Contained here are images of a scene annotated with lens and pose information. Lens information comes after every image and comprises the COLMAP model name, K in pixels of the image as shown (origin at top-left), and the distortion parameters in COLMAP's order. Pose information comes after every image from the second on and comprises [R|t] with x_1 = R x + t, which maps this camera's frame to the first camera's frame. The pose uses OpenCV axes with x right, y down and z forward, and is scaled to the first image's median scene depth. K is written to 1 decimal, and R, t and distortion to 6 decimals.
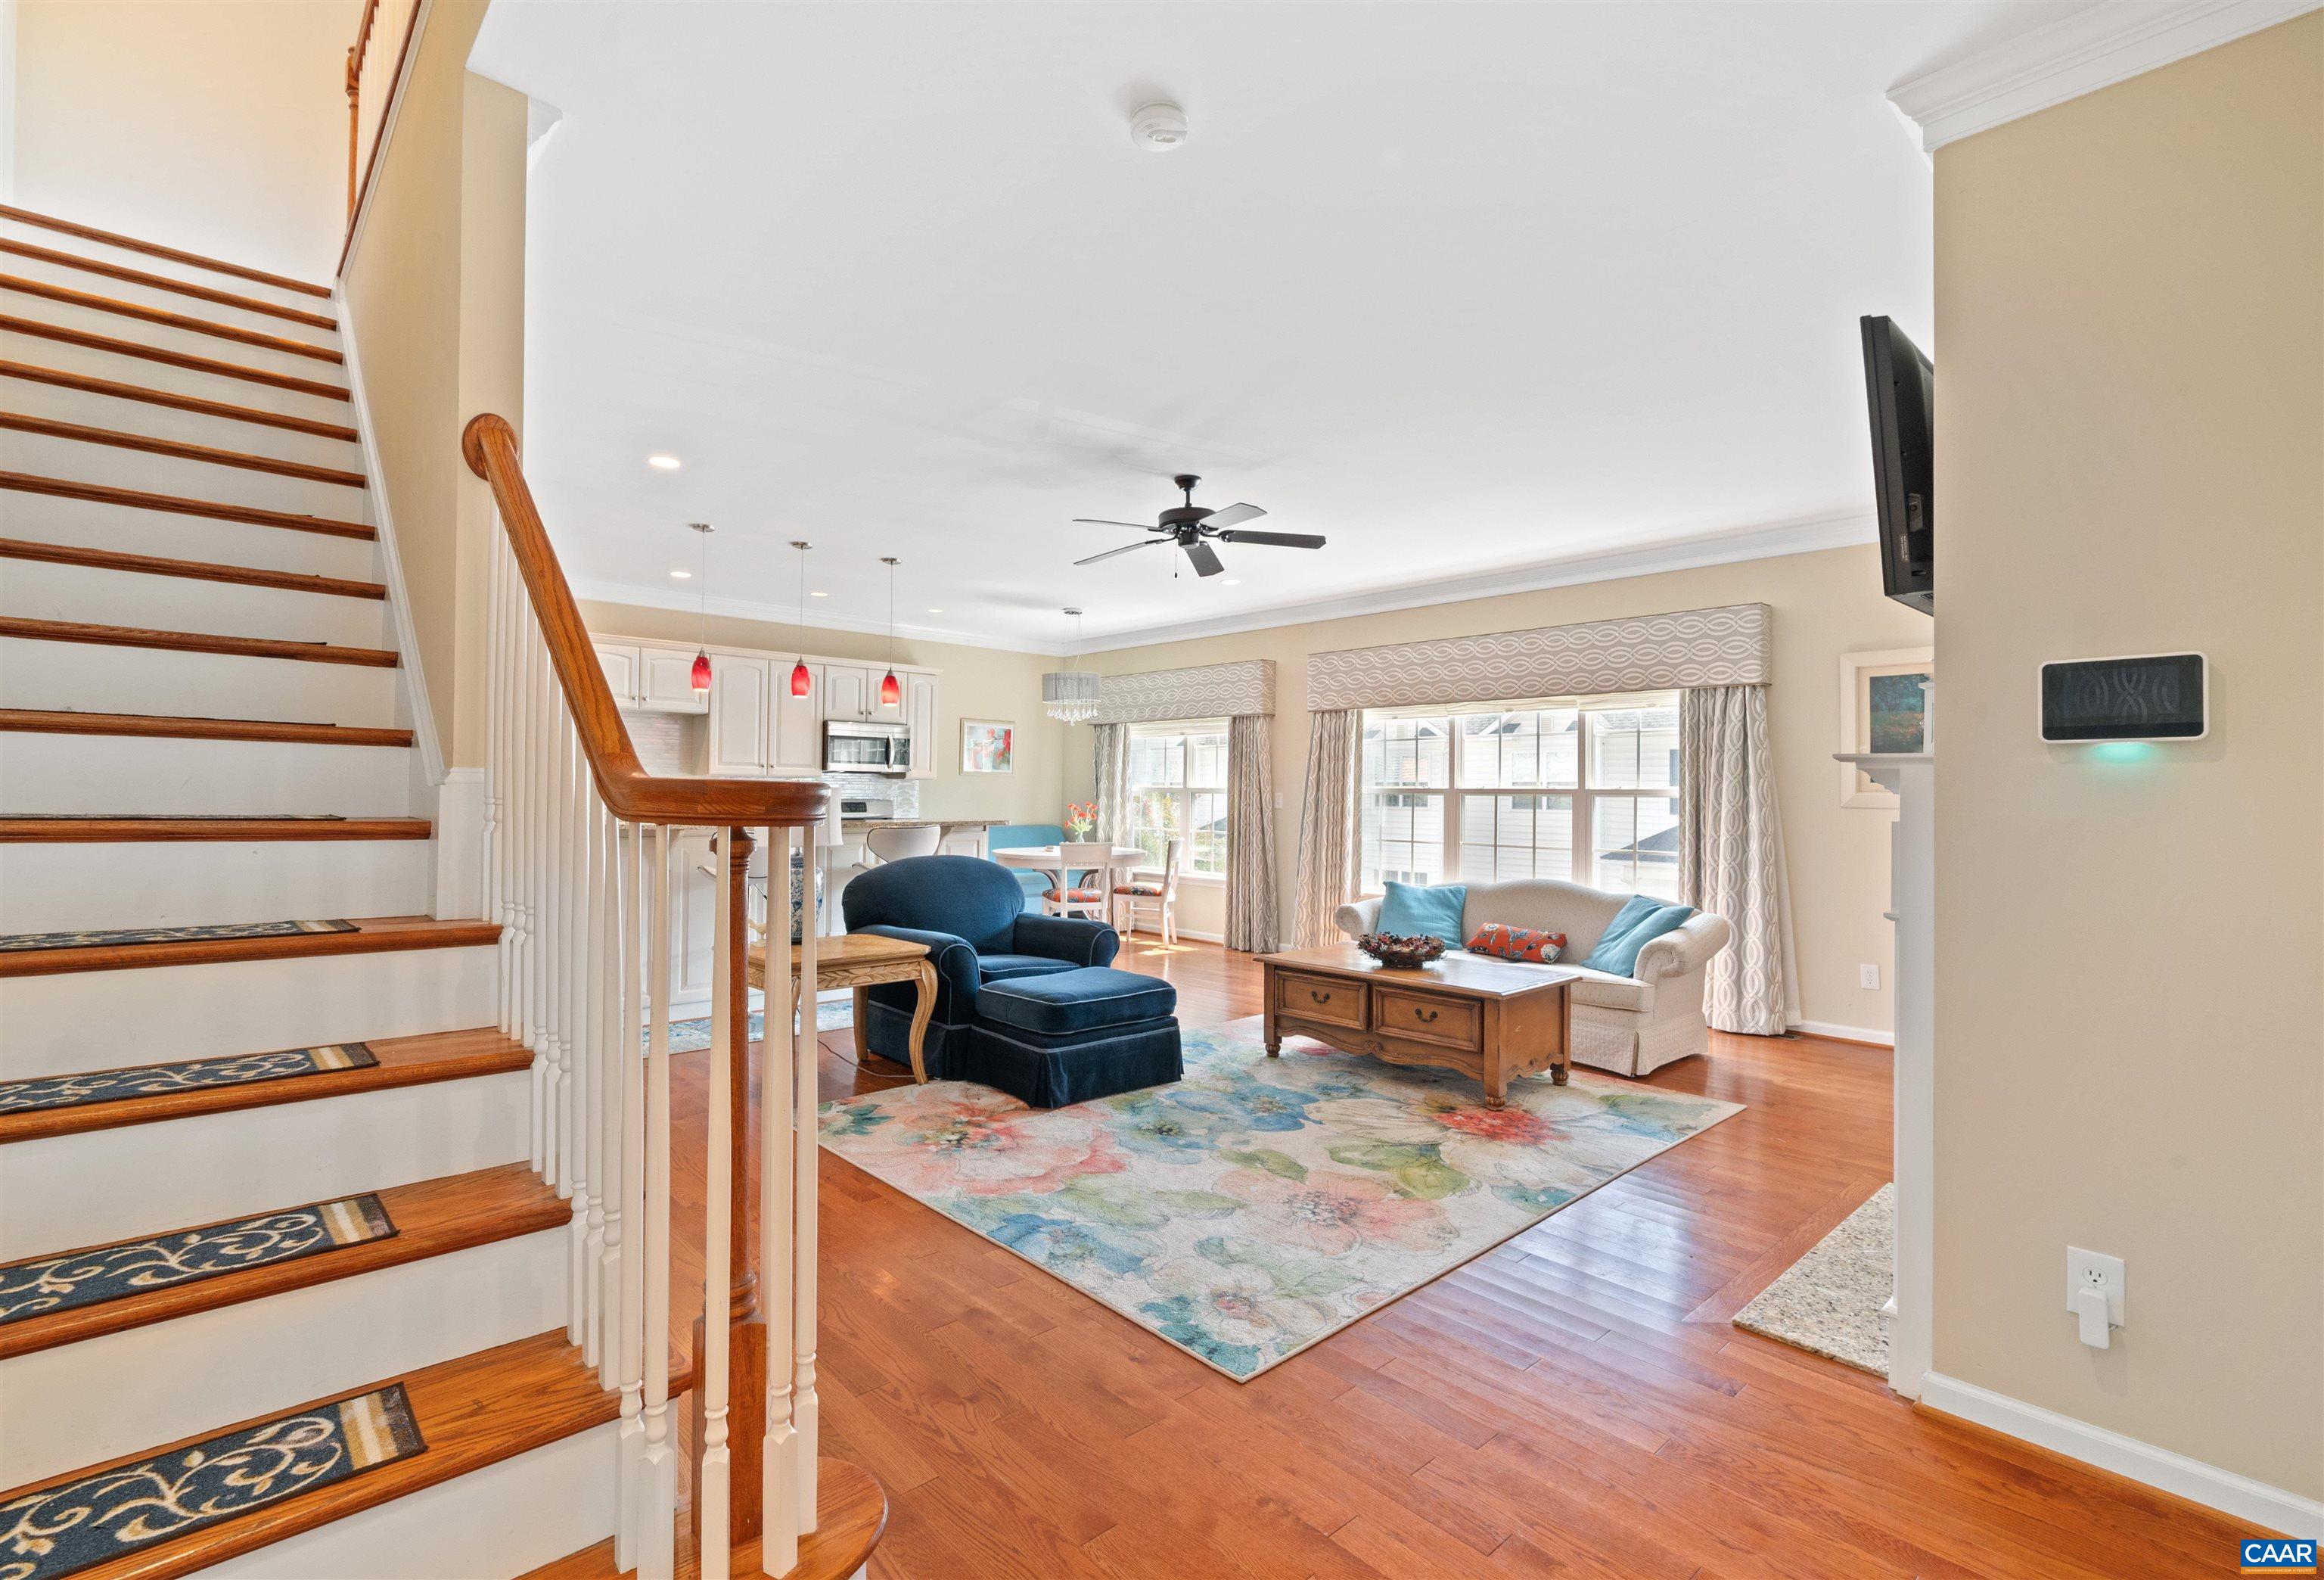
lens RADIAL K [[1053.4, 0, 1116.4], [0, 1053.4, 788.4], [0, 0, 1]] dist [0.001049, 0.000084]
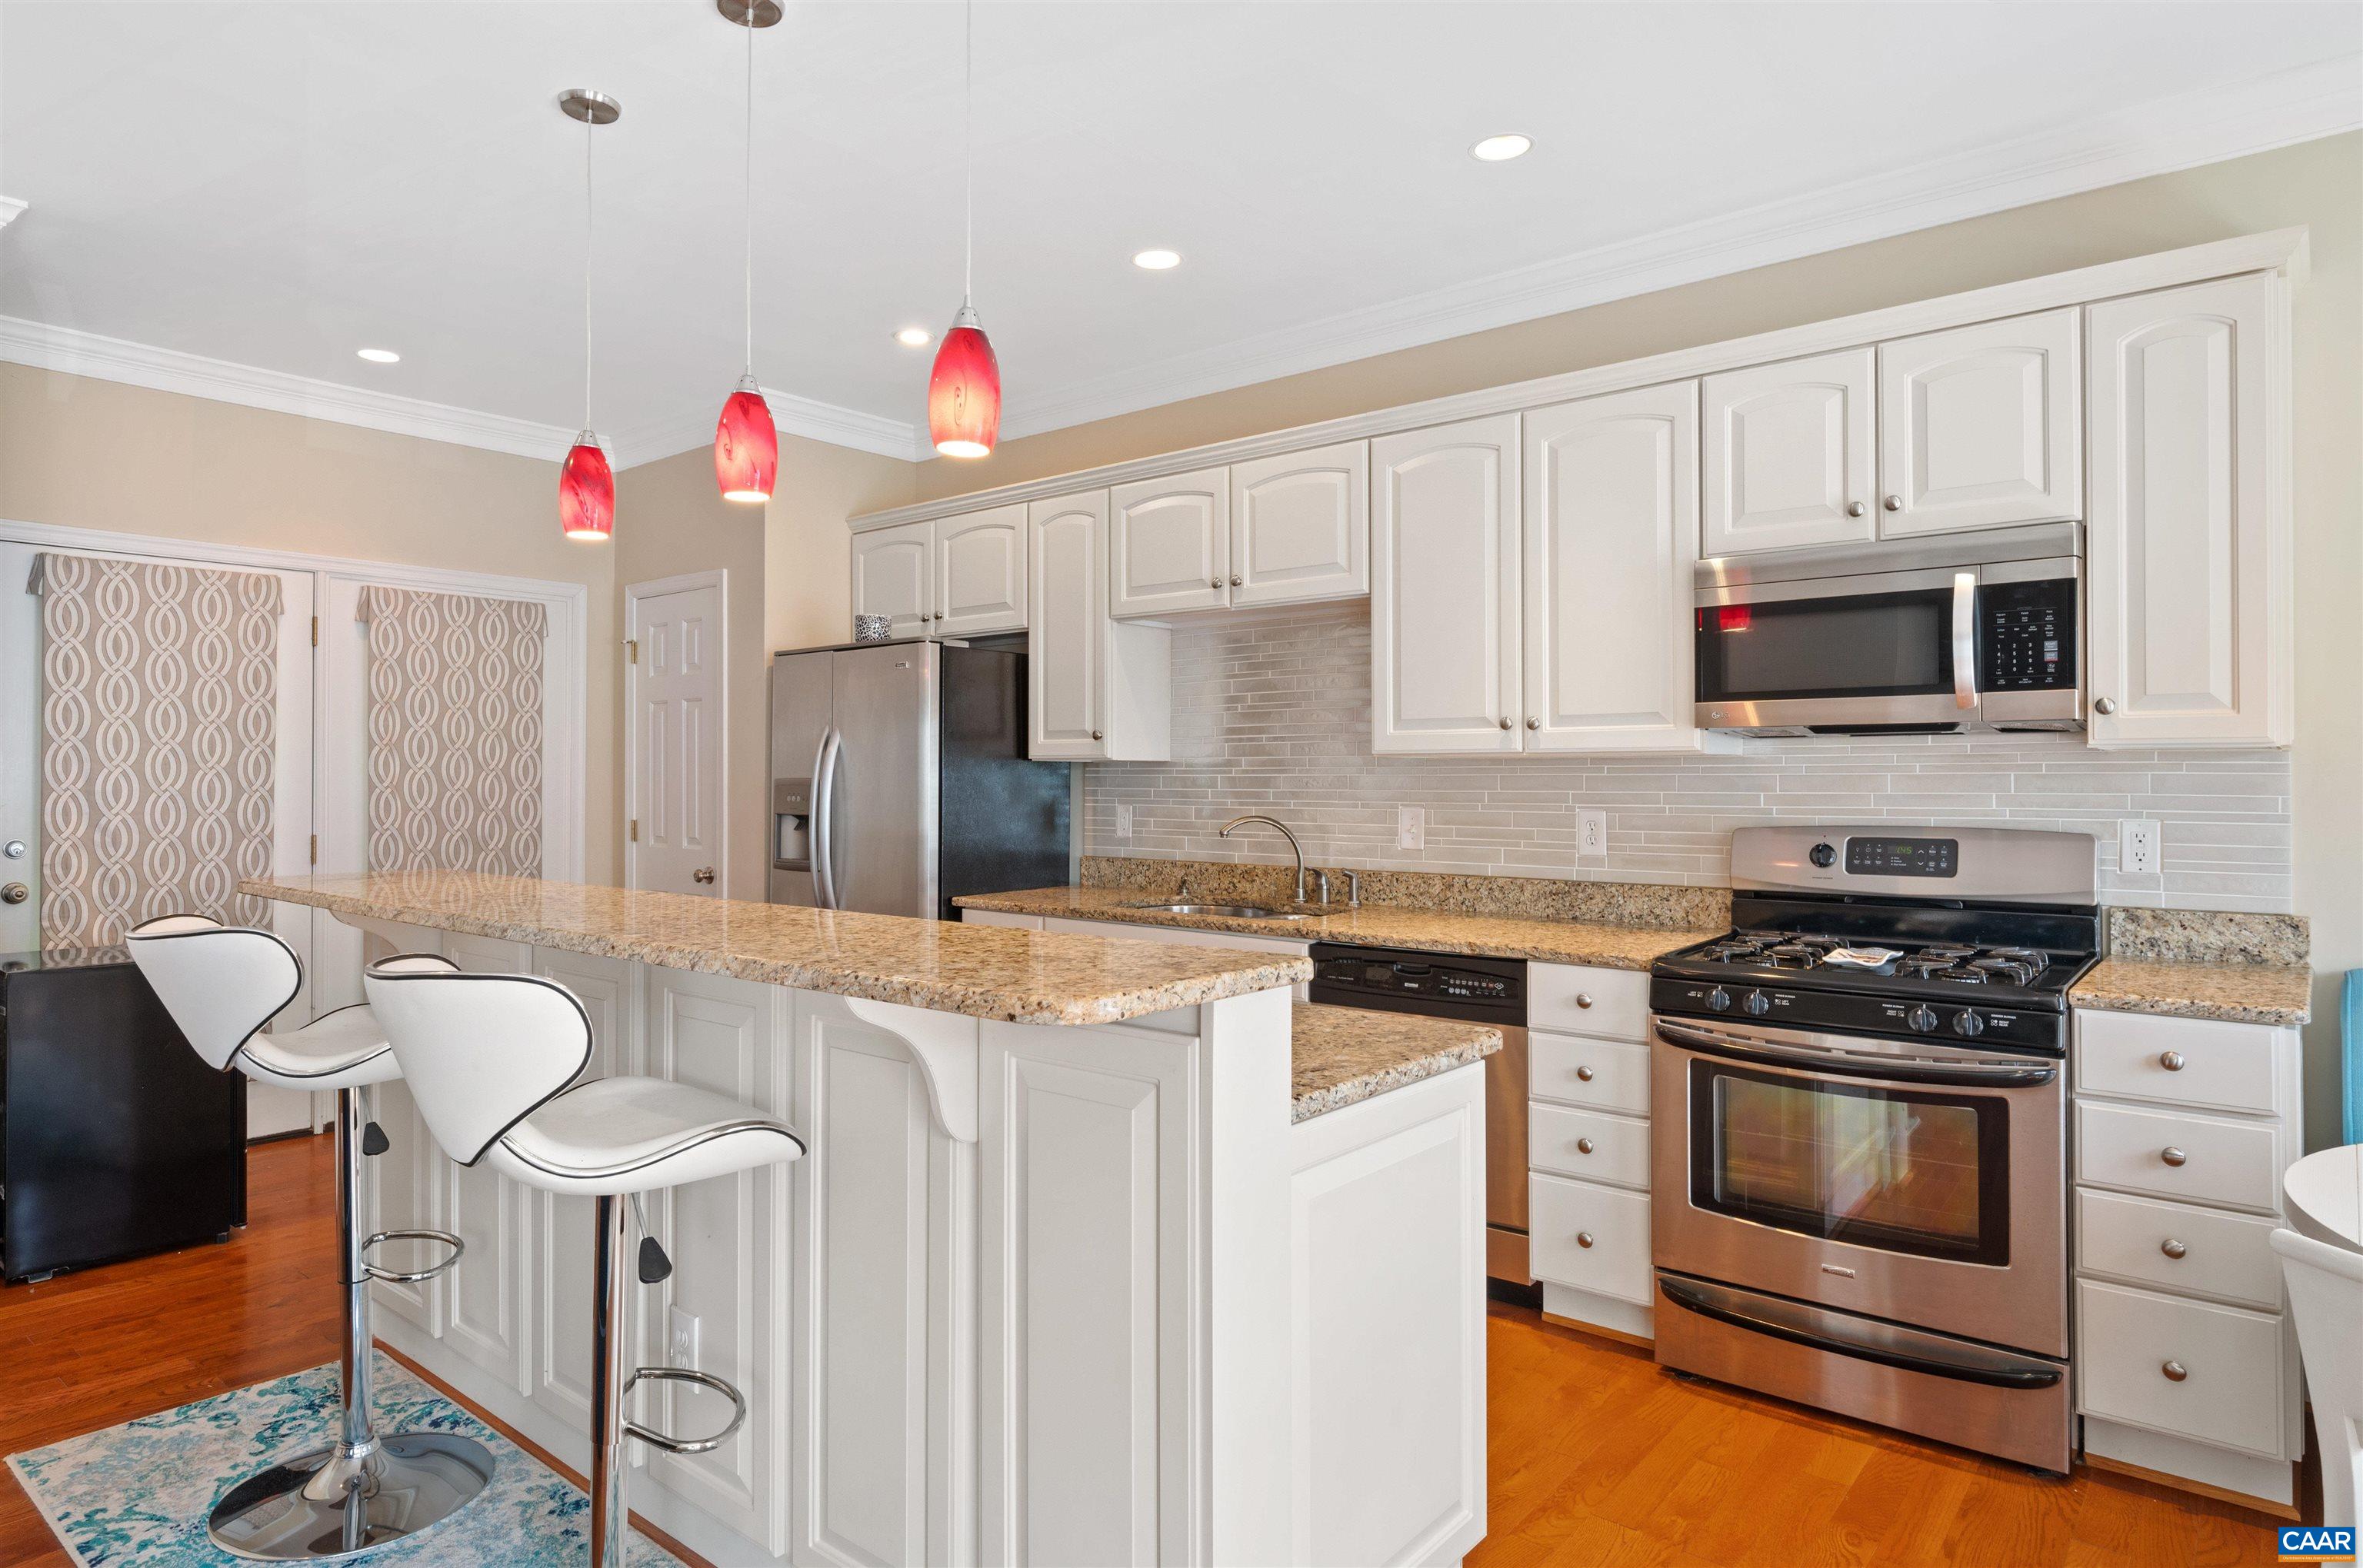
lens RADIAL K [[1363.0, 0, 1140.4], [0, 1363.0, 762.9], [0, 0, 1]] dist [-0.002665, -0.000319]
pose [[0.137557, -0.021930, -0.990251, 0.171003], [0.005717, 0.999756, -0.021346, -0.000620], [0.990477, -0.002725, 0.137649, 1.657081]]
